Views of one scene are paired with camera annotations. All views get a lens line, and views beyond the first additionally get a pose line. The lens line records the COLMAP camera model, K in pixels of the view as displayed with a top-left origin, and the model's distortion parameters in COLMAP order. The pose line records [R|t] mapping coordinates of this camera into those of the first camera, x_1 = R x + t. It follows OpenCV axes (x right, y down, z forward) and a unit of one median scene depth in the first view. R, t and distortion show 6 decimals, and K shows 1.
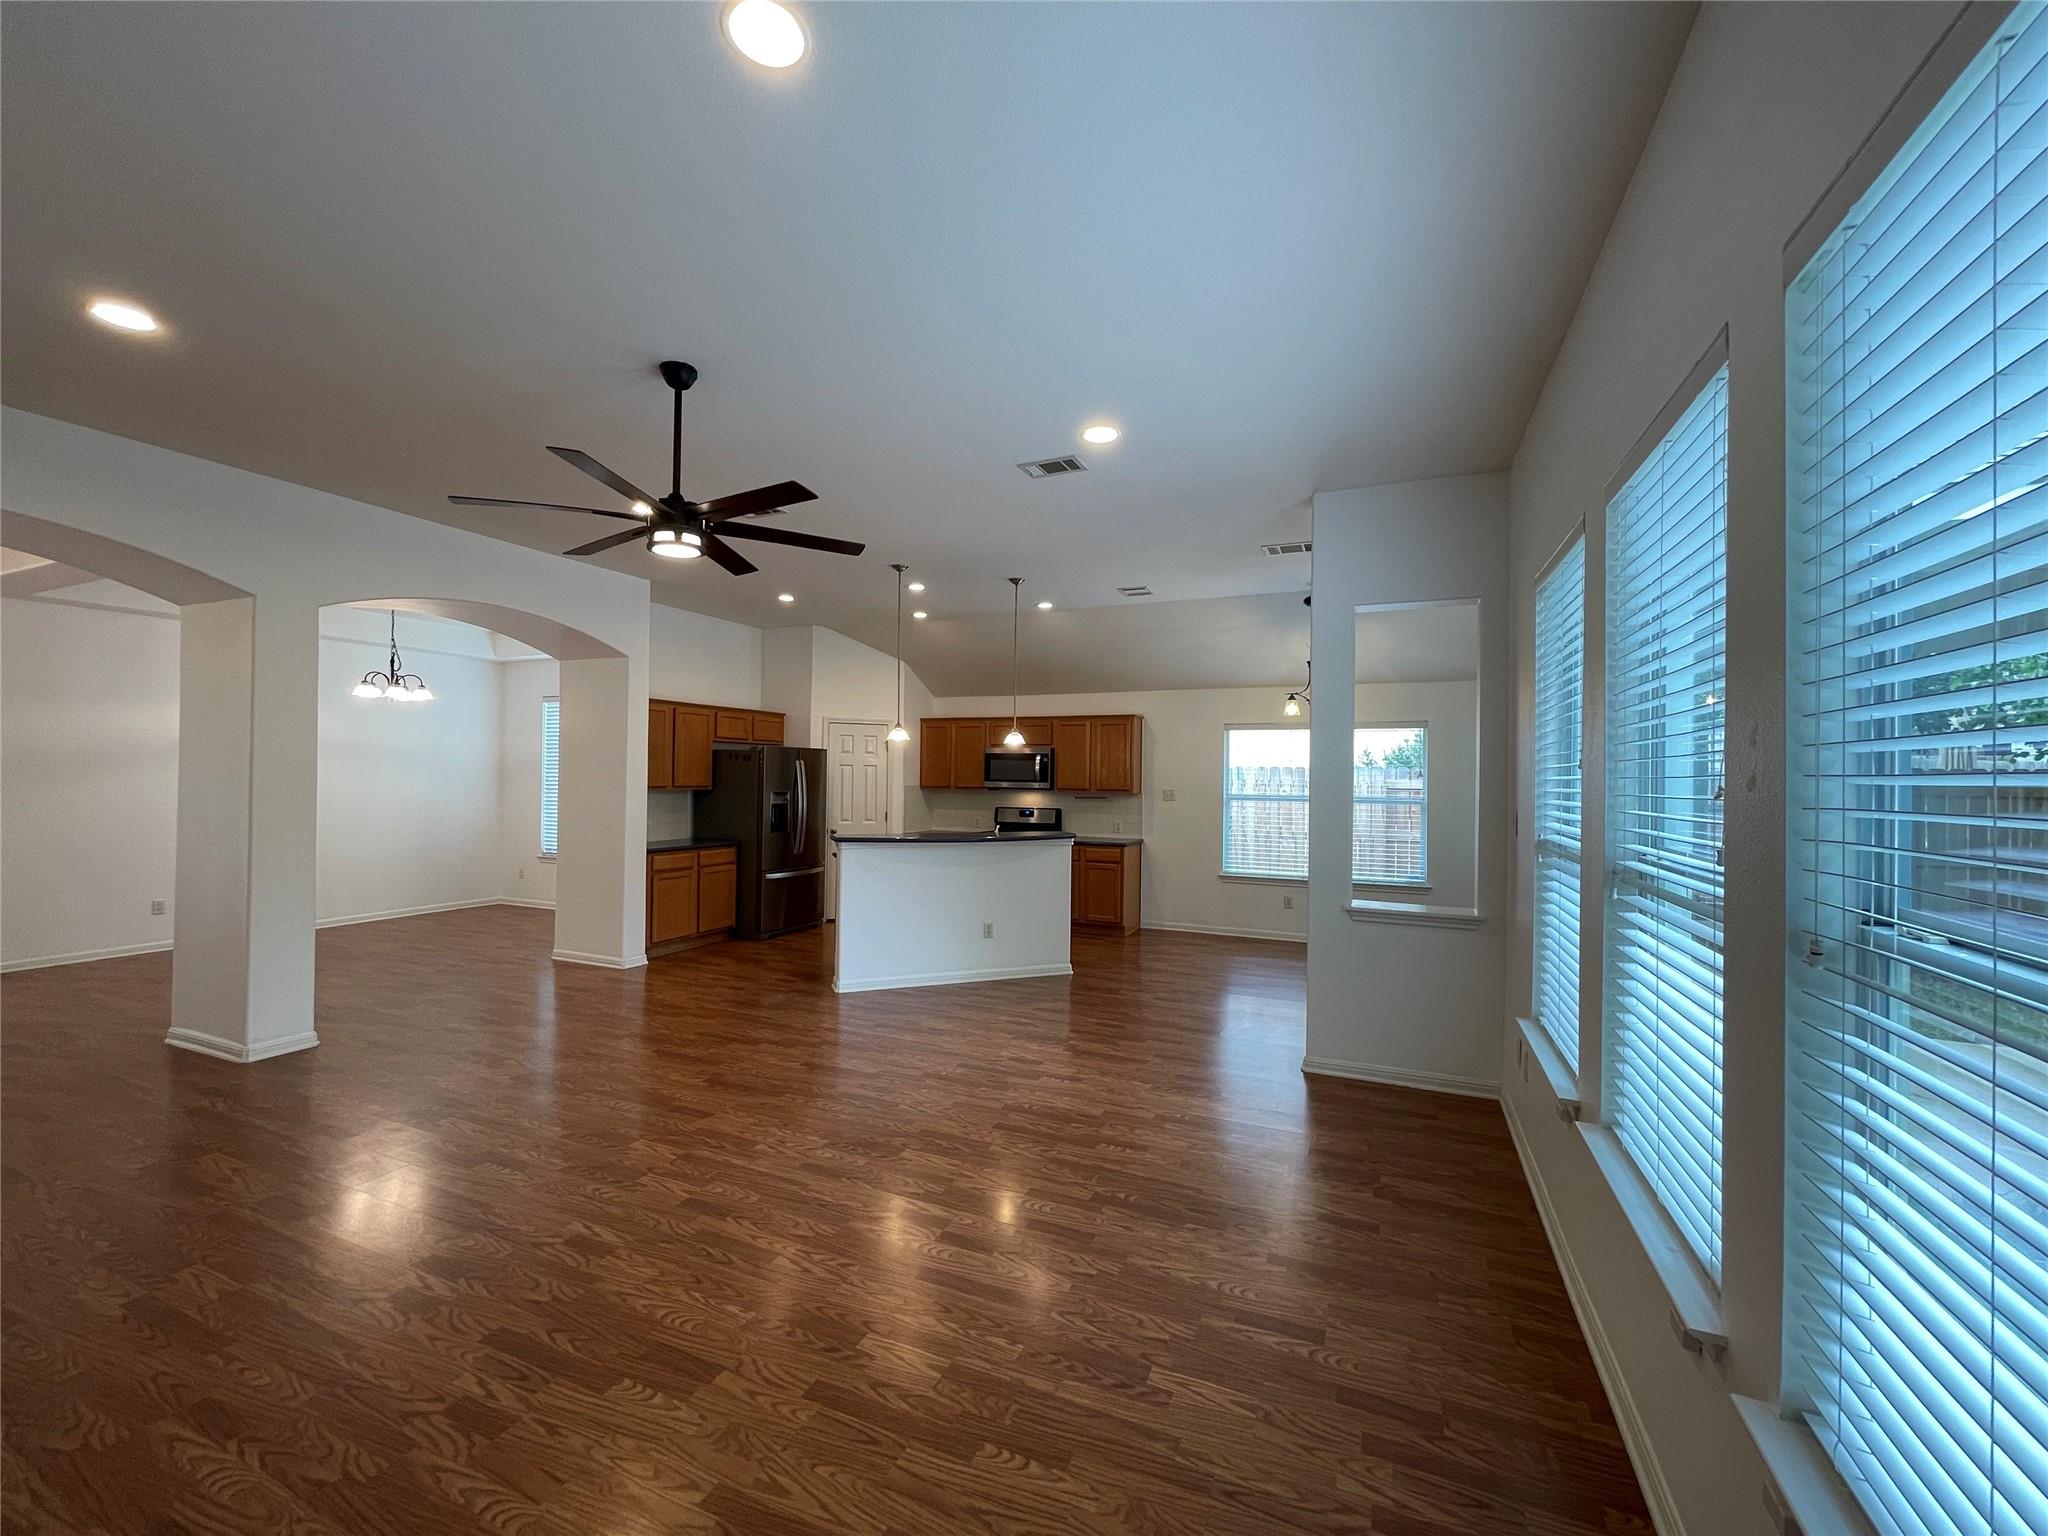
lens RADIAL K [[824.9, 0, 1019.8], [0, 824.9, 771.8], [0, 0, 1]] dist [0.000285, -0.000031]
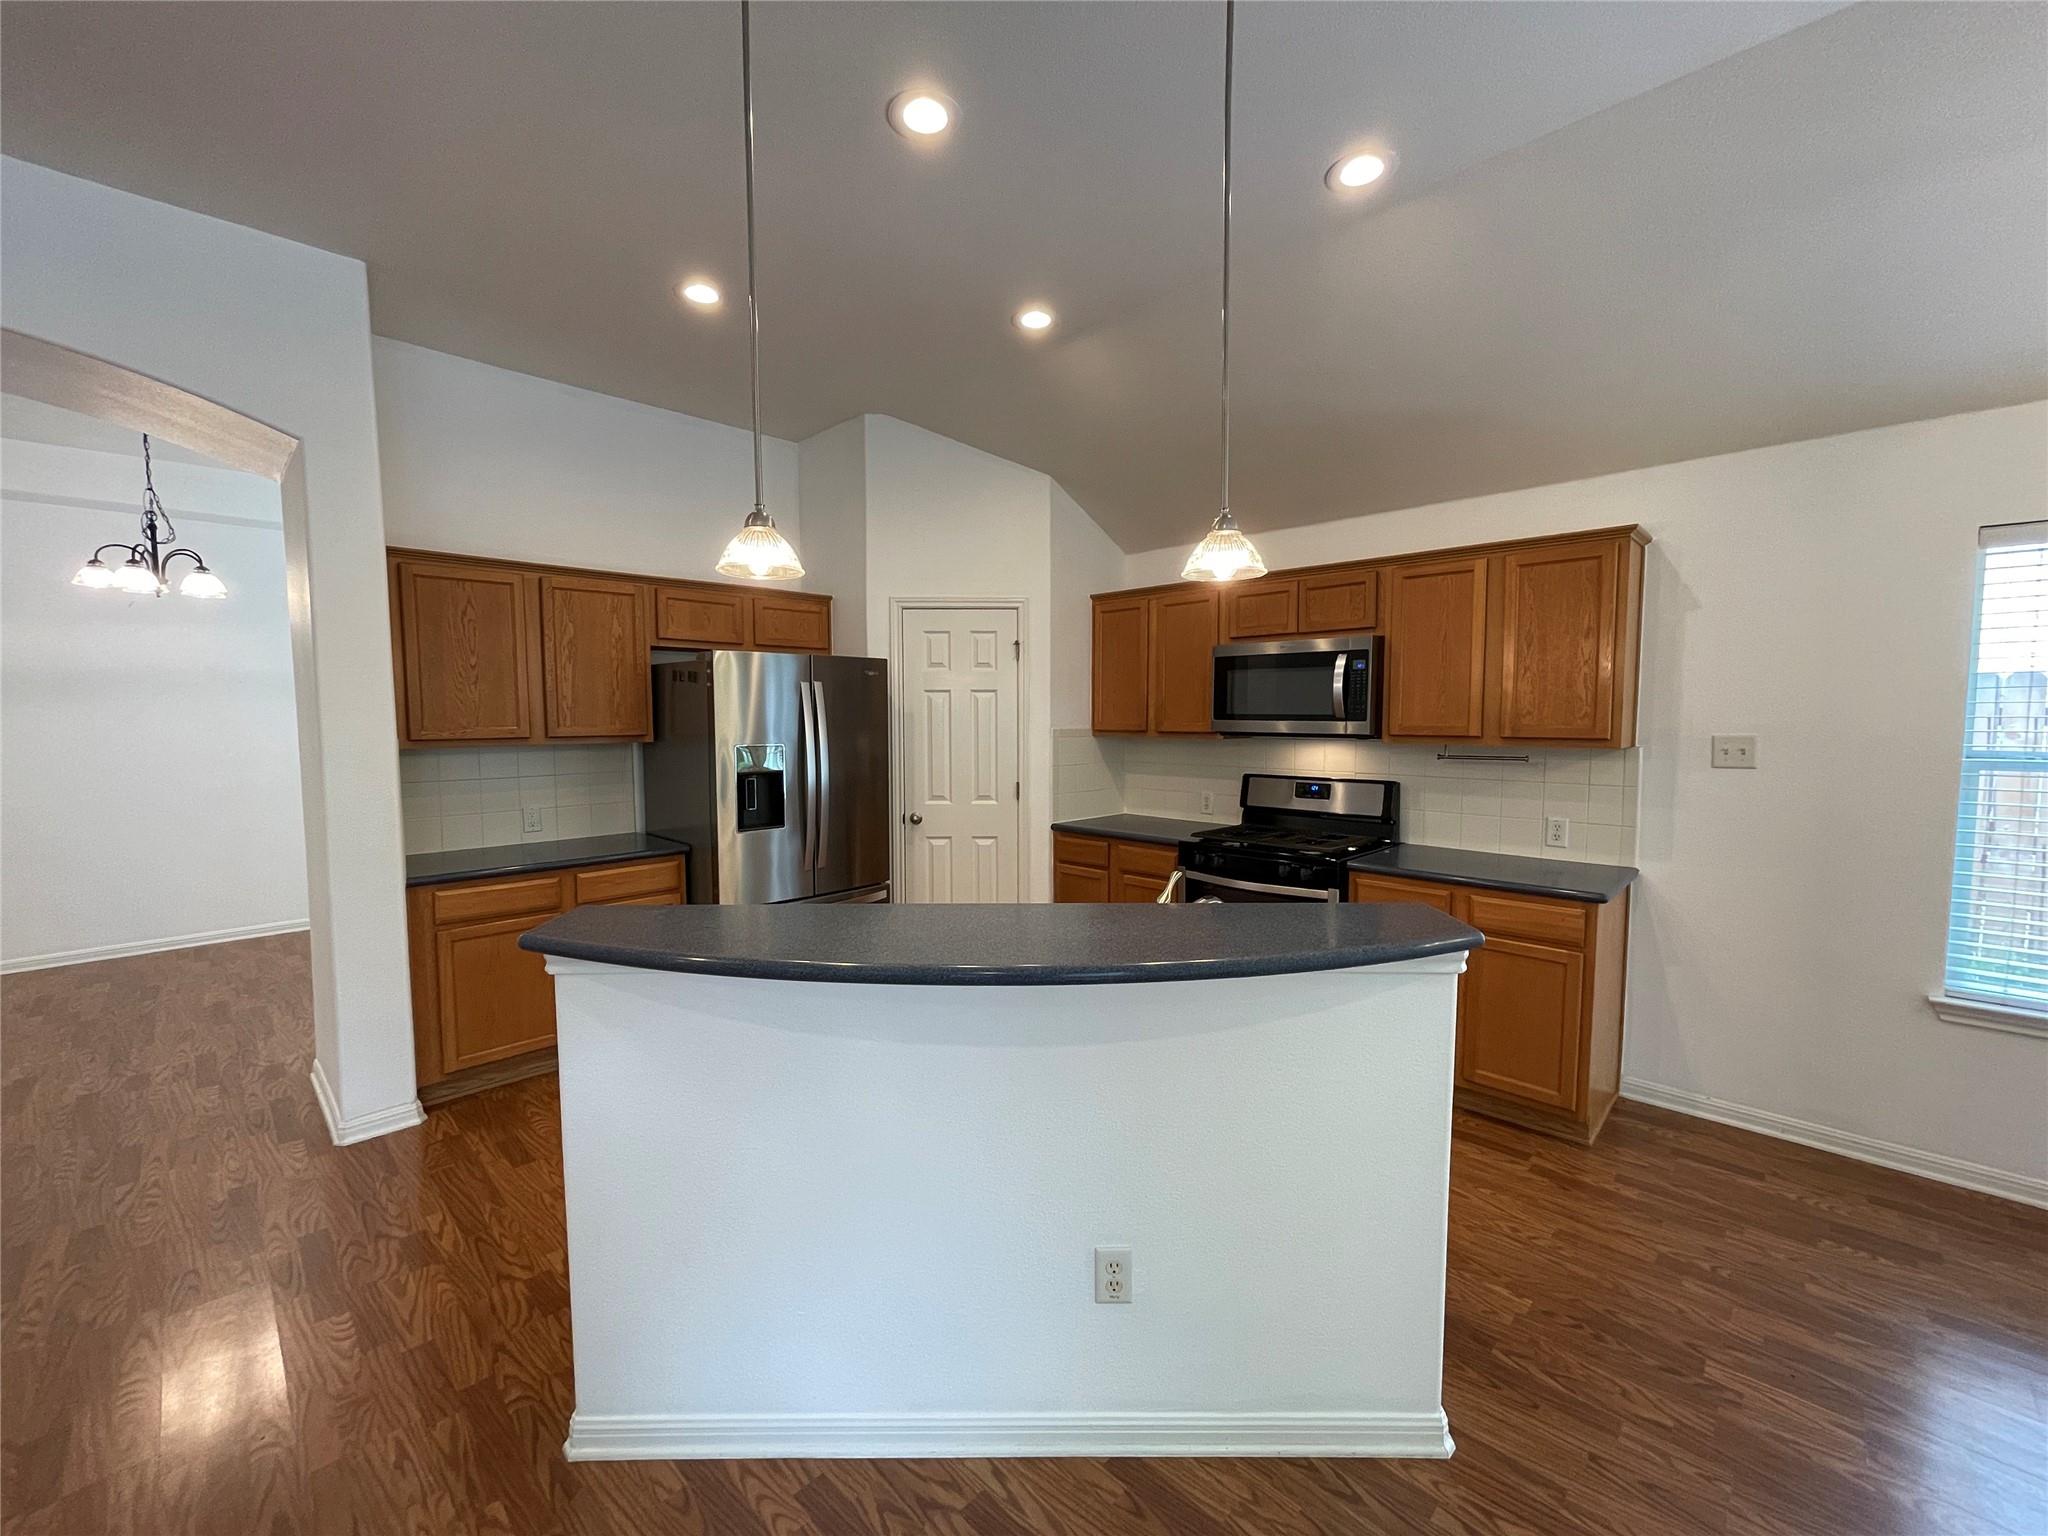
lens RADIAL K [[824.9, 0, 1019.8], [0, 824.9, 771.8], [0, 0, 1]] dist [0.000285, -0.000031]
pose [[0.933569, 0.010250, -0.358251, 0.021356], [0.016850, 0.997230, 0.072444, 0.006046], [0.358002, -0.073668, 0.930810, 0.566915]]
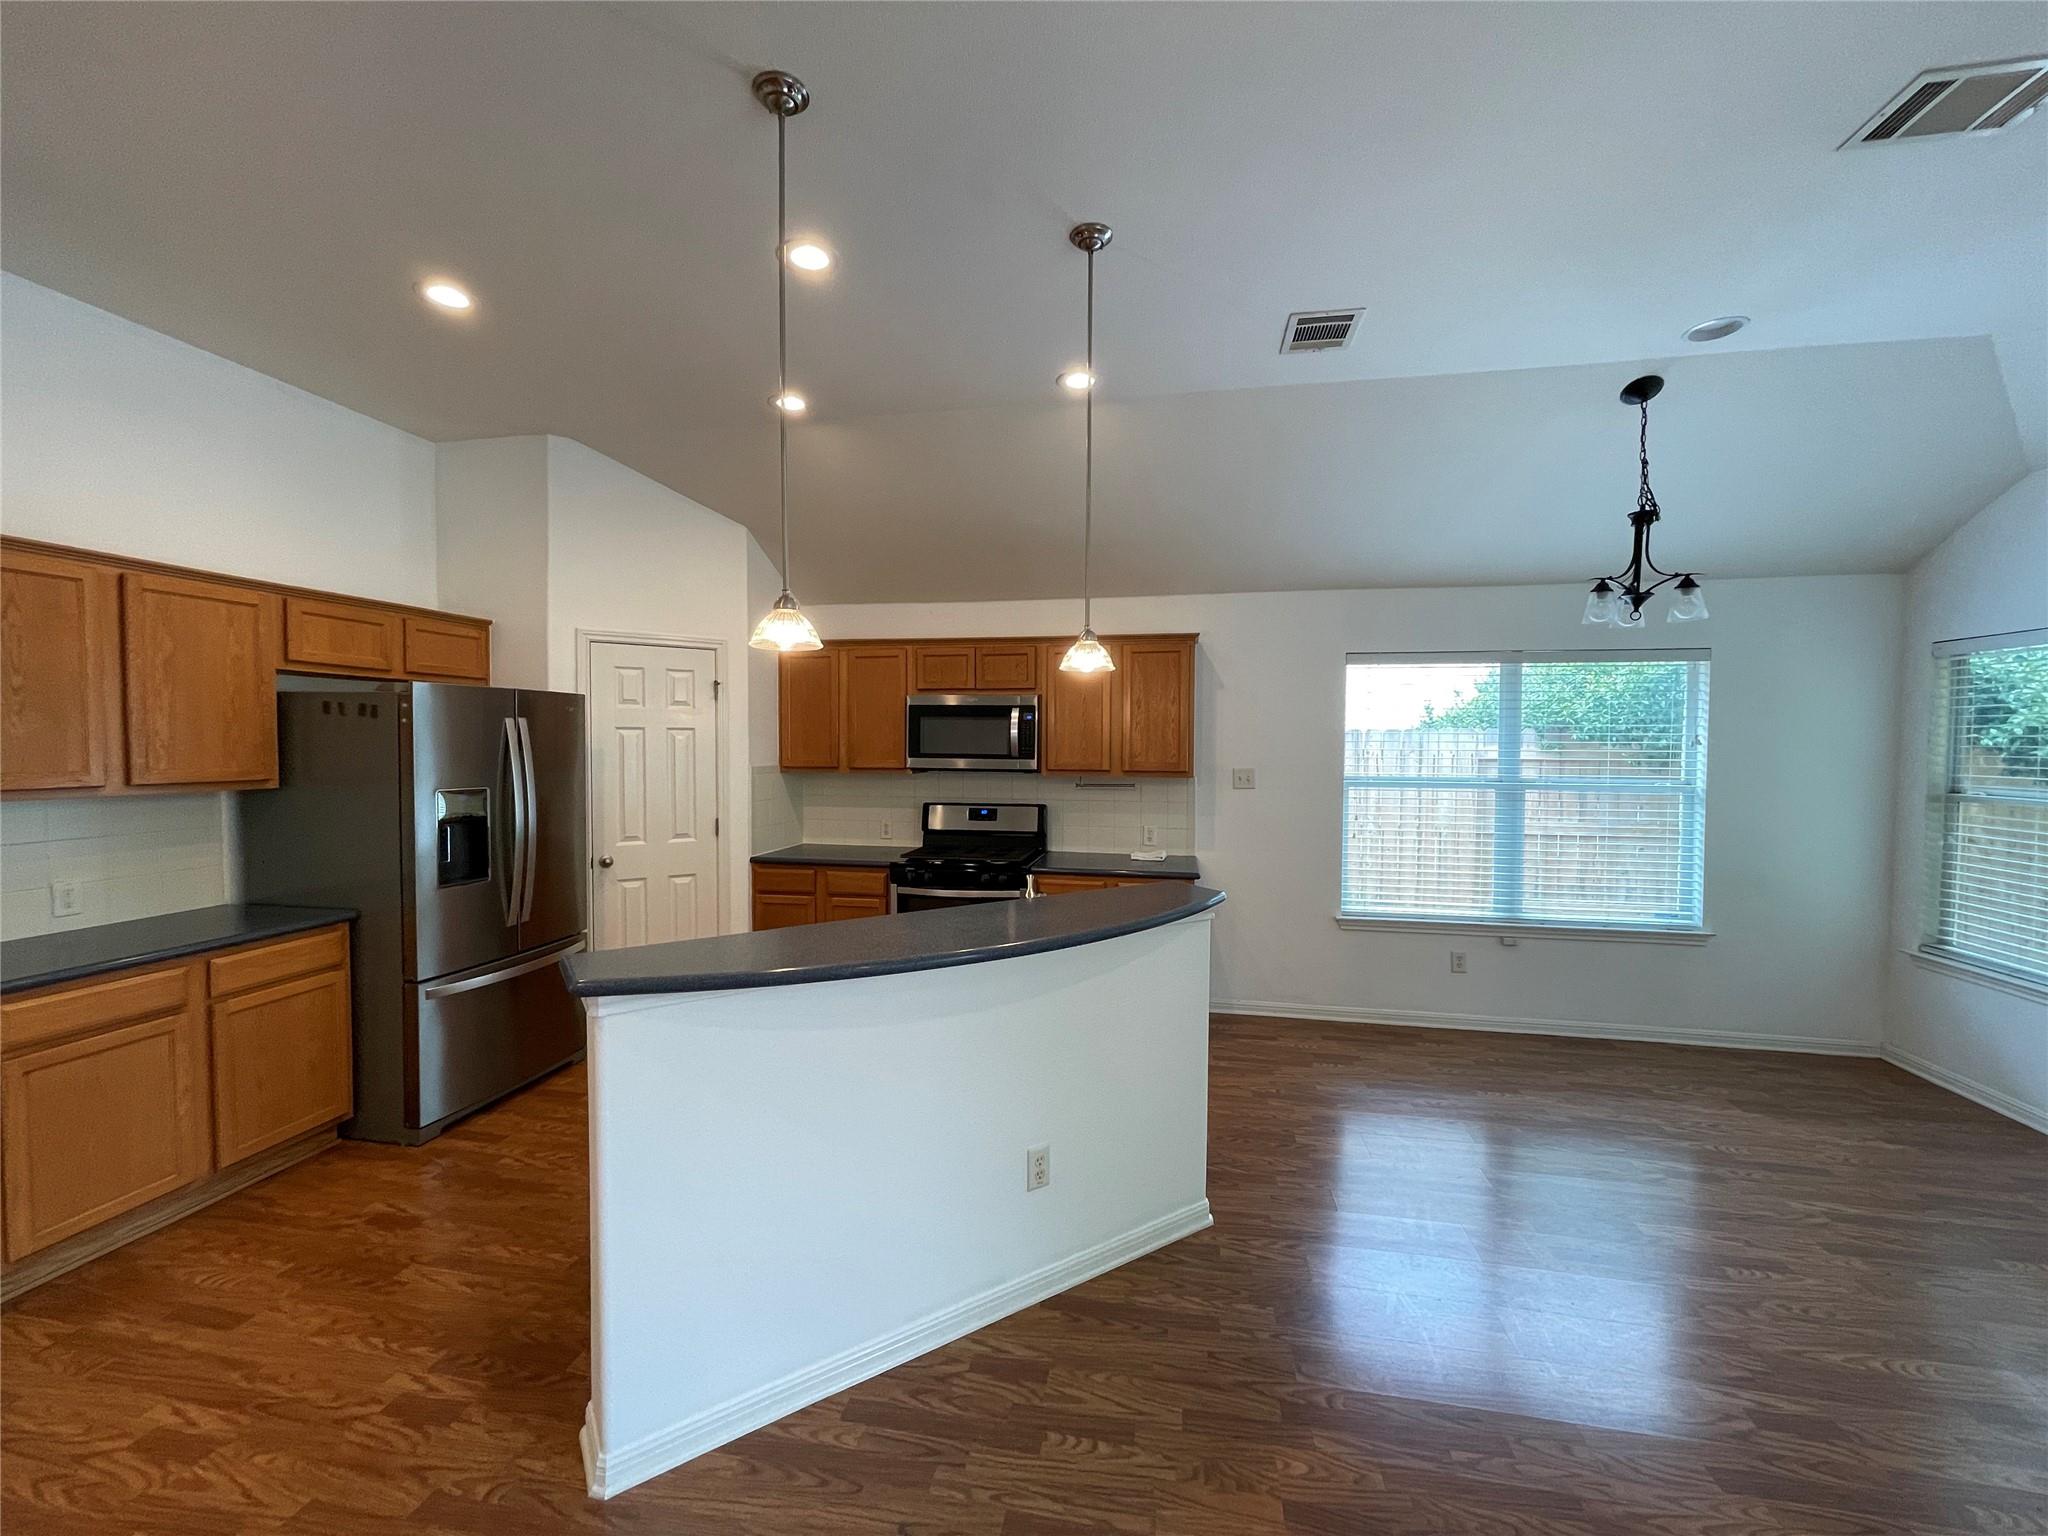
lens RADIAL K [[824.9, 0, 1019.8], [0, 824.9, 771.8], [0, 0, 1]] dist [0.000285, -0.000031]
pose [[0.976292, -0.015284, 0.215916, -0.094004], [0.005771, 0.998987, 0.044624, -0.002800], [-0.216380, -0.042320, 0.975392, 0.486942]]
